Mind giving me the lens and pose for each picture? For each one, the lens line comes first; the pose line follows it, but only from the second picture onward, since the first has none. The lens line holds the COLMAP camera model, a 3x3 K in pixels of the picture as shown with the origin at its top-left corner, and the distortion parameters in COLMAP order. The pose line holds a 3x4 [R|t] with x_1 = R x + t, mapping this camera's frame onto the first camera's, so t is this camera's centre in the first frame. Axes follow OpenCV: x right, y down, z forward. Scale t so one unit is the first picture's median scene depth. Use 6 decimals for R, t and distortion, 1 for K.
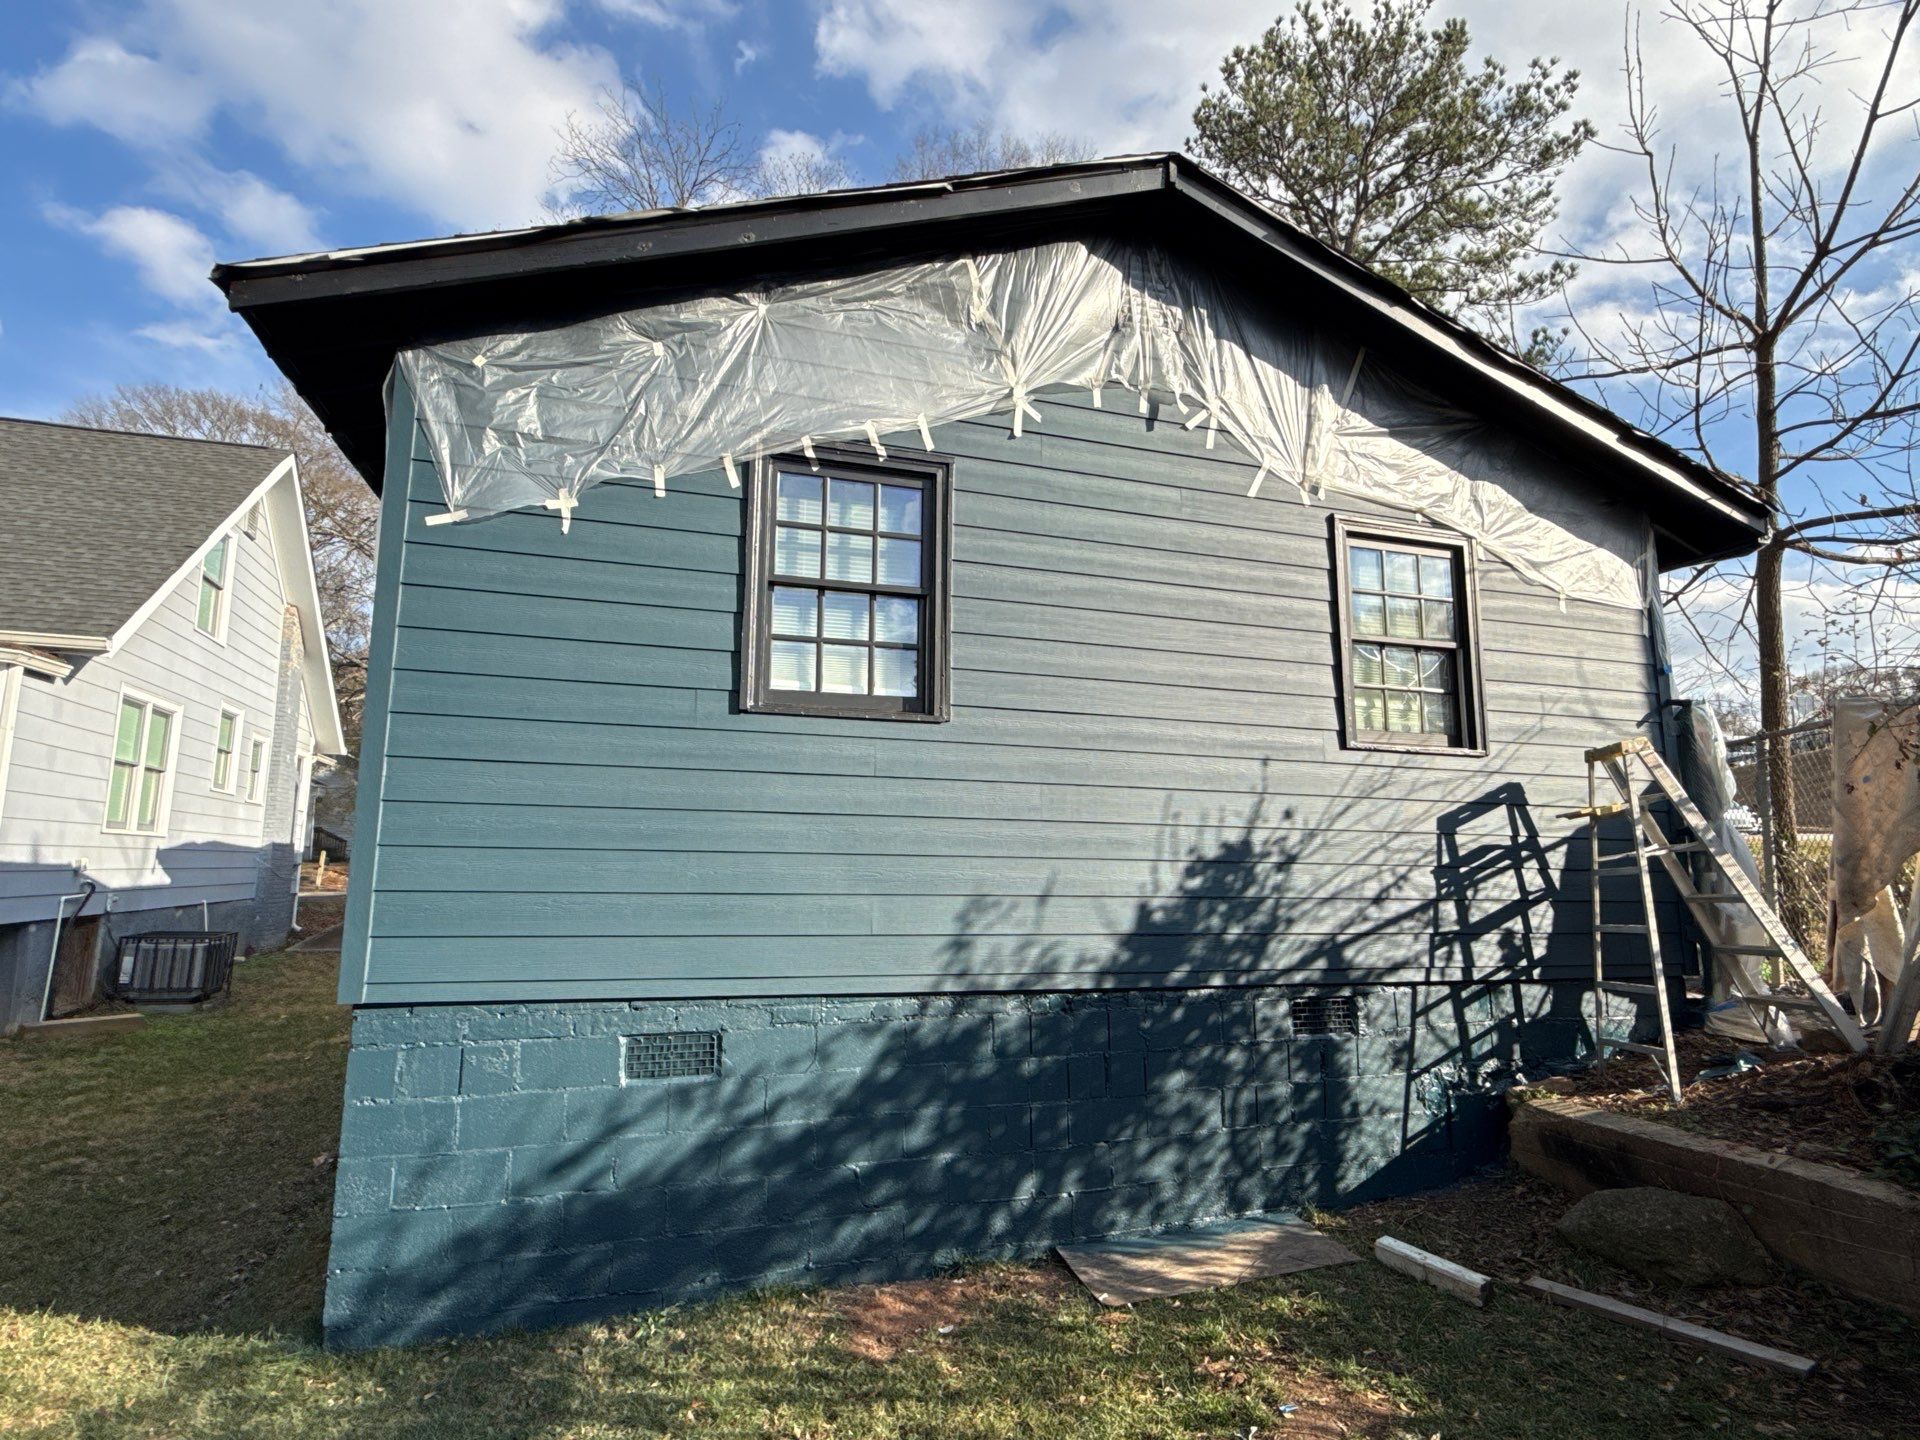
lens RADIAL K [[1036.8, 0, 968.4], [0, 1036.8, 711.4], [0, 0, 1]] dist [0.002251, 0.000009]
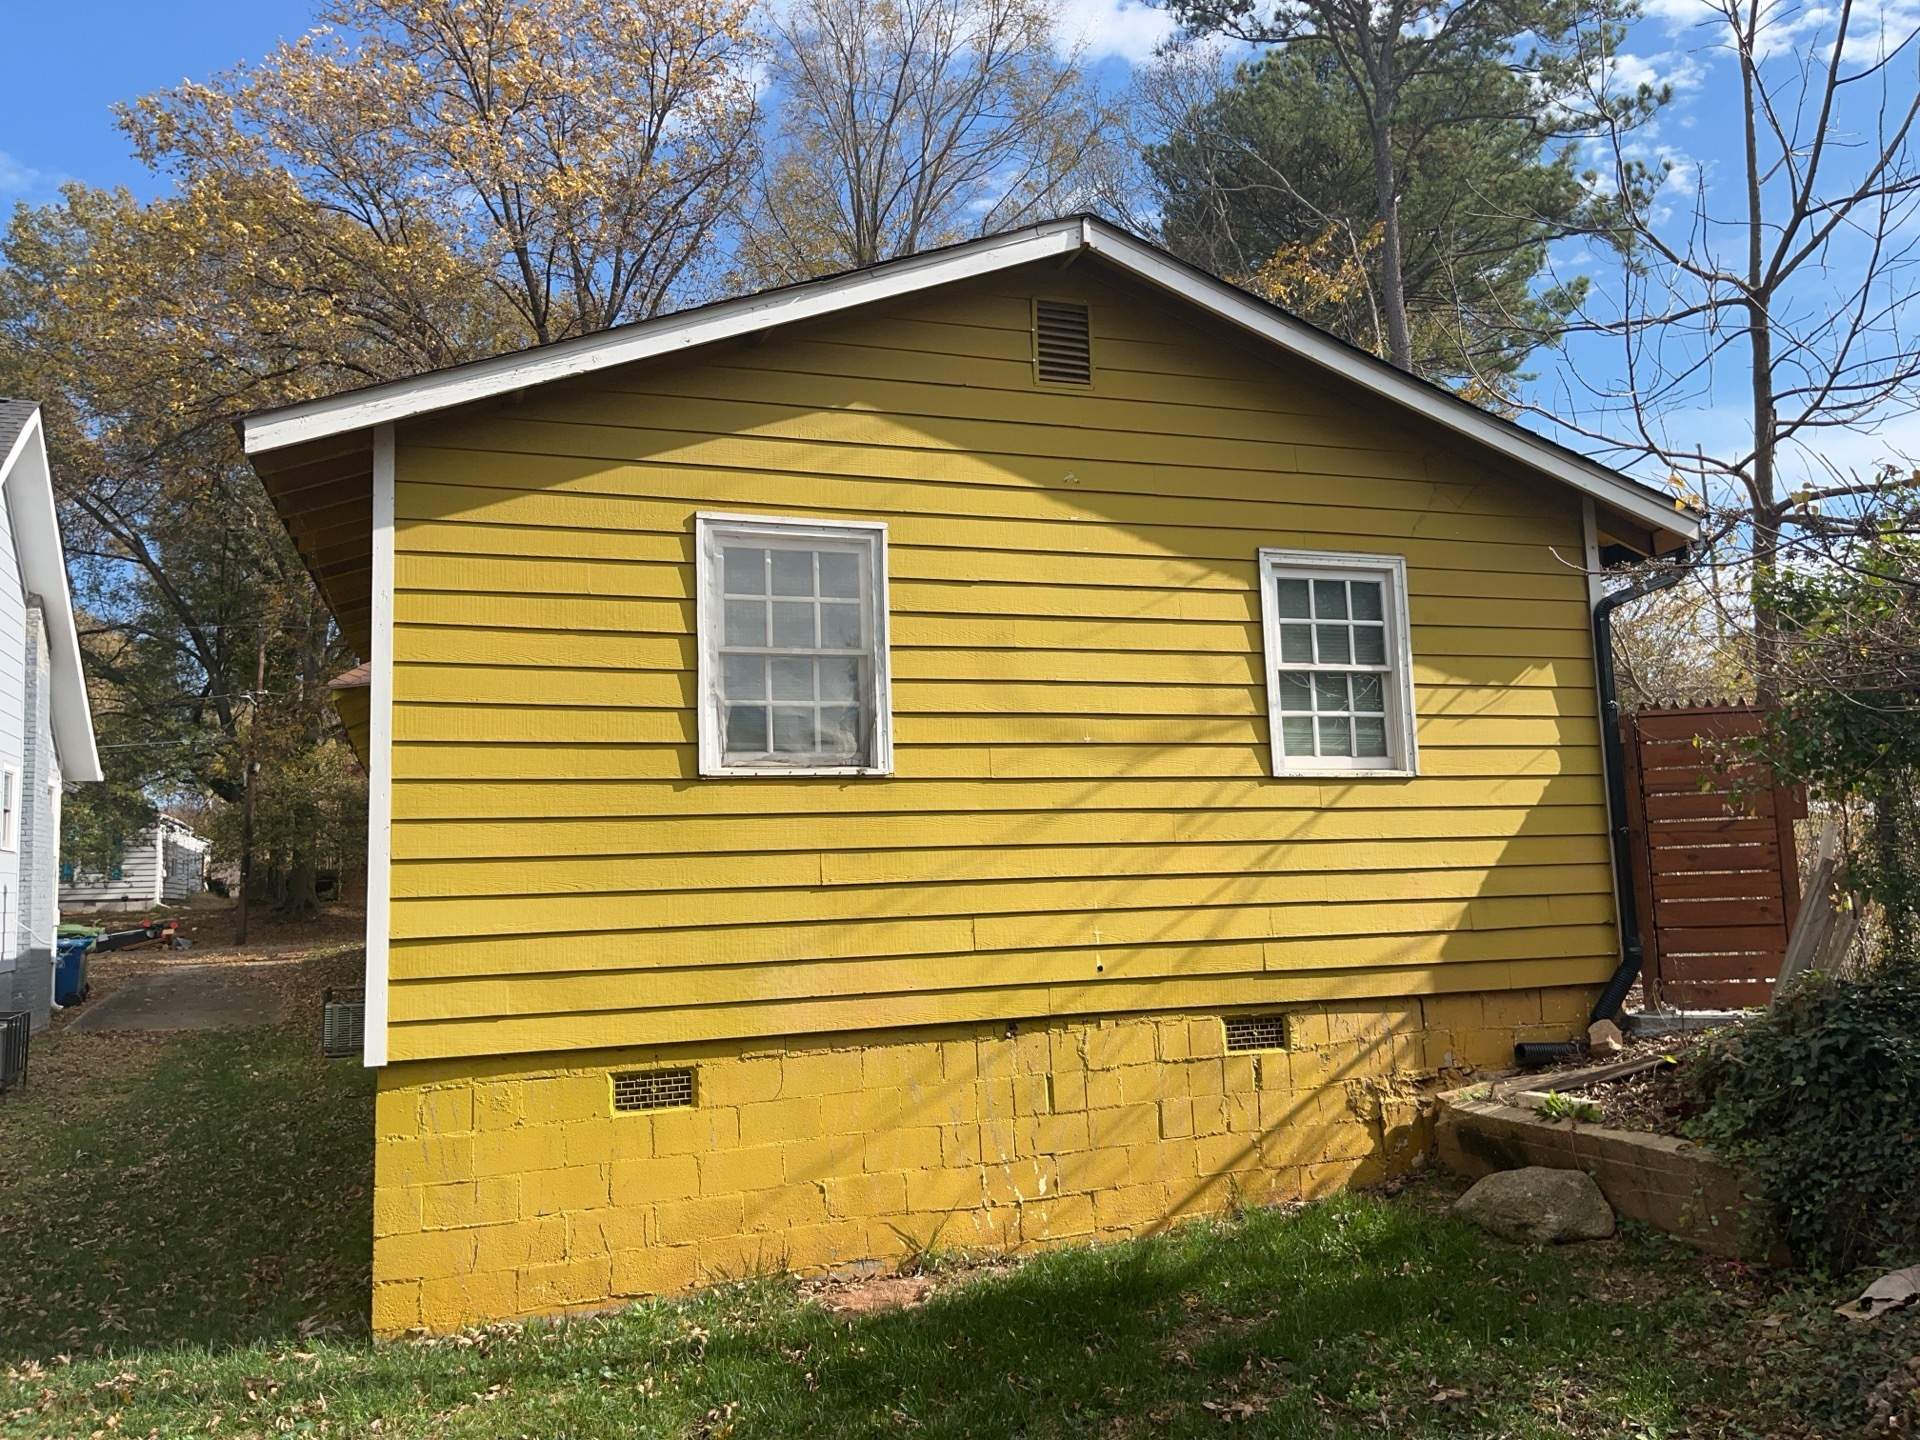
lens RADIAL K [[1453.0, 0, 945.9], [0, 1453.0, 727.5], [0, 0, 1]] dist [0.061525, -0.056309]
pose [[0.998943, -0.038445, 0.025178, 0.000322], [0.037325, 0.998354, 0.043552, -0.059752], [-0.026811, -0.042566, 0.998734, -0.301065]]
